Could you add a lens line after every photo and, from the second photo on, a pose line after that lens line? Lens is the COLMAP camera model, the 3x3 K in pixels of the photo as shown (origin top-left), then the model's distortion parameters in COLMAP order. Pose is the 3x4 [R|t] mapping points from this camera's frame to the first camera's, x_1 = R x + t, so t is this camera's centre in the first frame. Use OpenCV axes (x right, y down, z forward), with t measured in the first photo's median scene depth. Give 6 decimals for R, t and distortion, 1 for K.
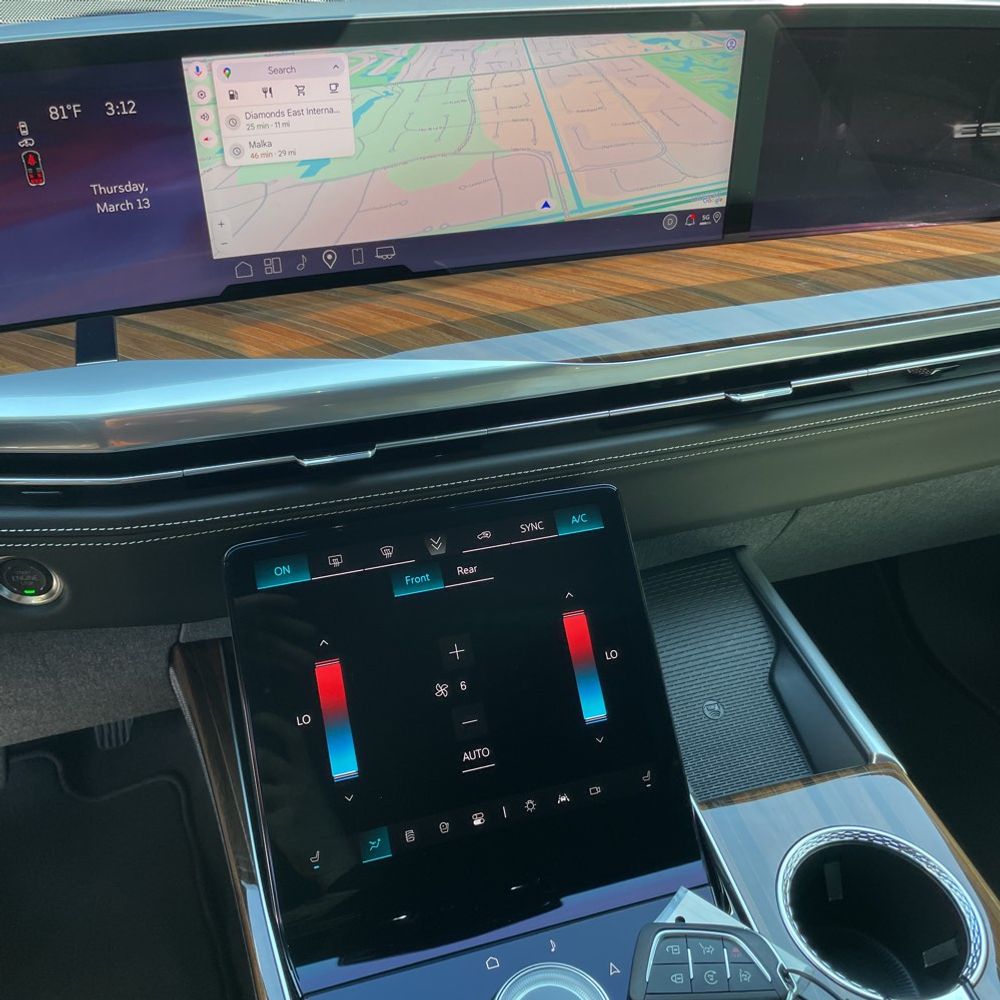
lens RADIAL K [[1032.6, 0, 497.0], [0, 1032.6, 492.3], [0, 0, 1]] dist [0.043299, 0.000000]
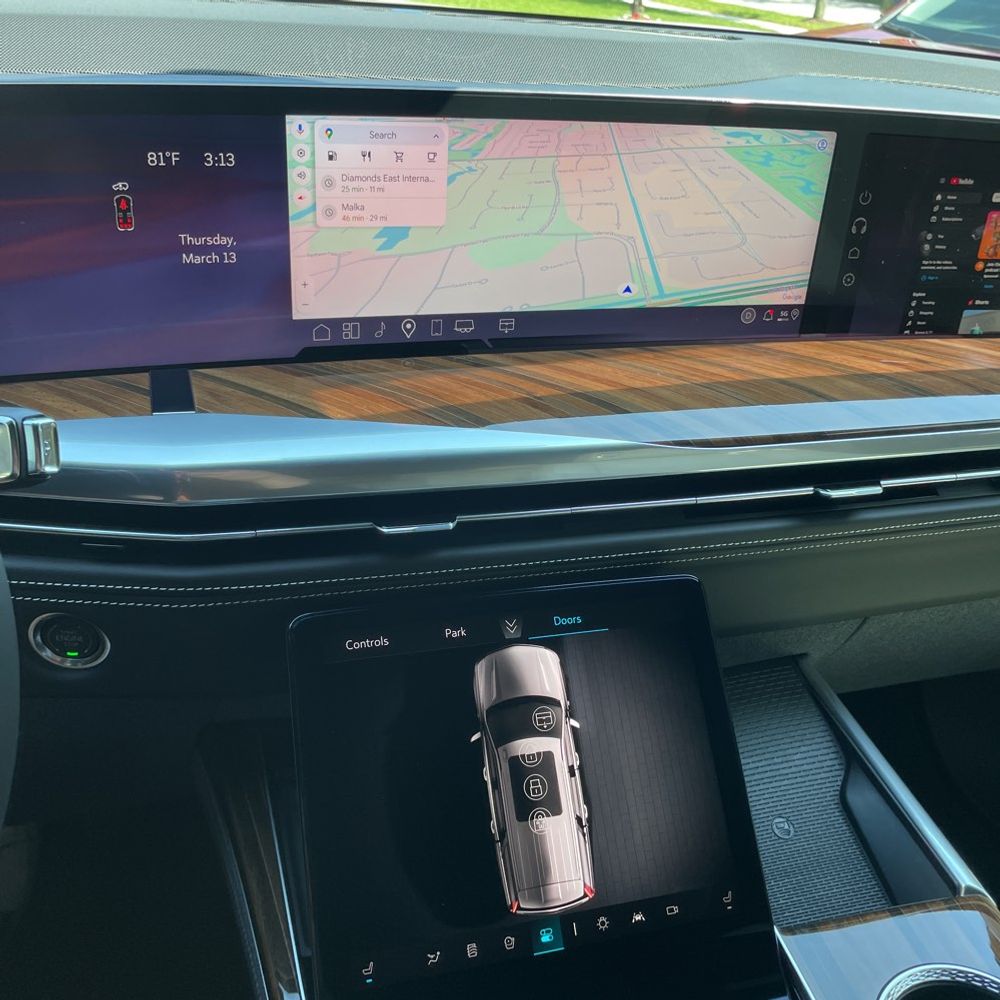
lens RADIAL K [[1032.6, 0, 497.8], [0, 1032.6, 492.5], [0, 0, 1]] dist [0.043299, 0.000000]
pose [[0.998007, 0.059750, 0.020277, -0.091531], [-0.057290, 0.992755, -0.105624, 0.026635], [-0.026441, 0.104252, 0.994199, 0.051555]]
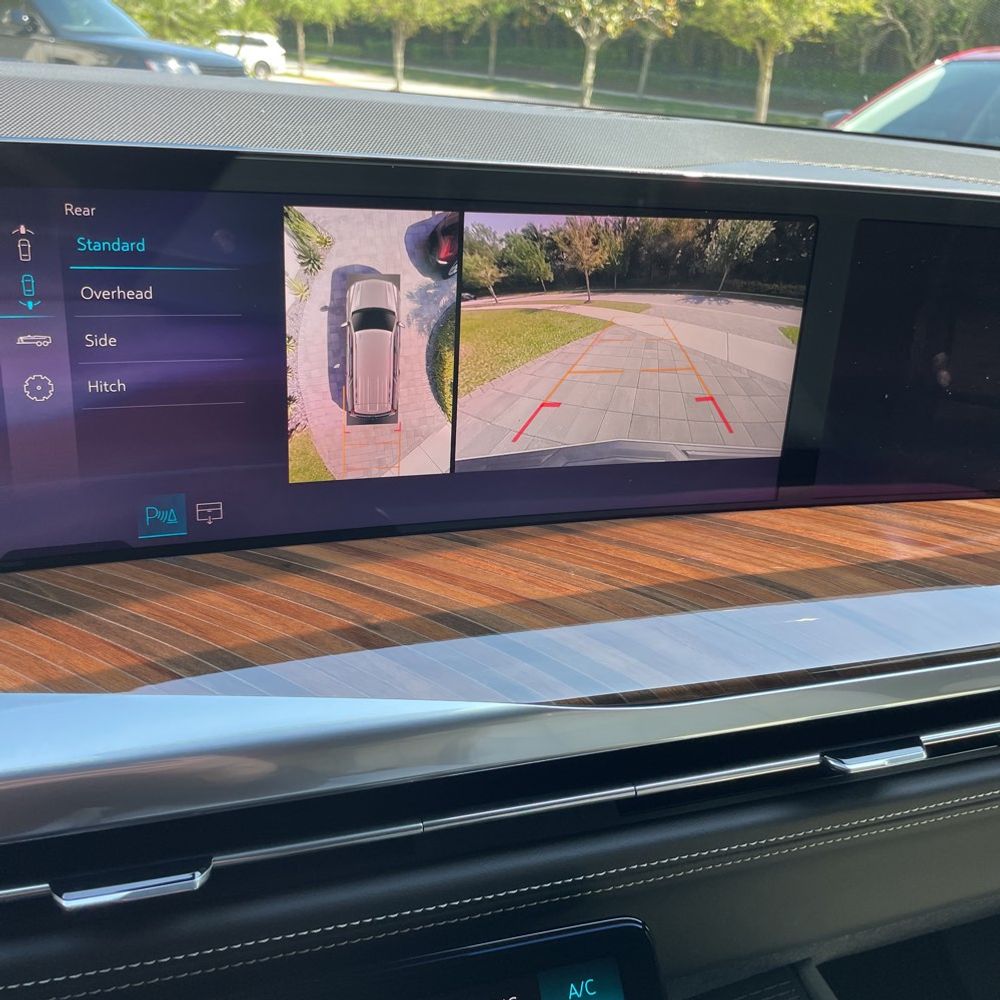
lens RADIAL K [[1032.6, 0, 497.2], [0, 1032.6, 497.9], [0, 0, 1]] dist [0.043299, 0.000000]
pose [[0.997609, 0.042898, 0.054187, -0.007322], [-0.030514, 0.976883, -0.211584, -0.108070], [-0.062010, 0.209424, 0.975857, 0.387208]]
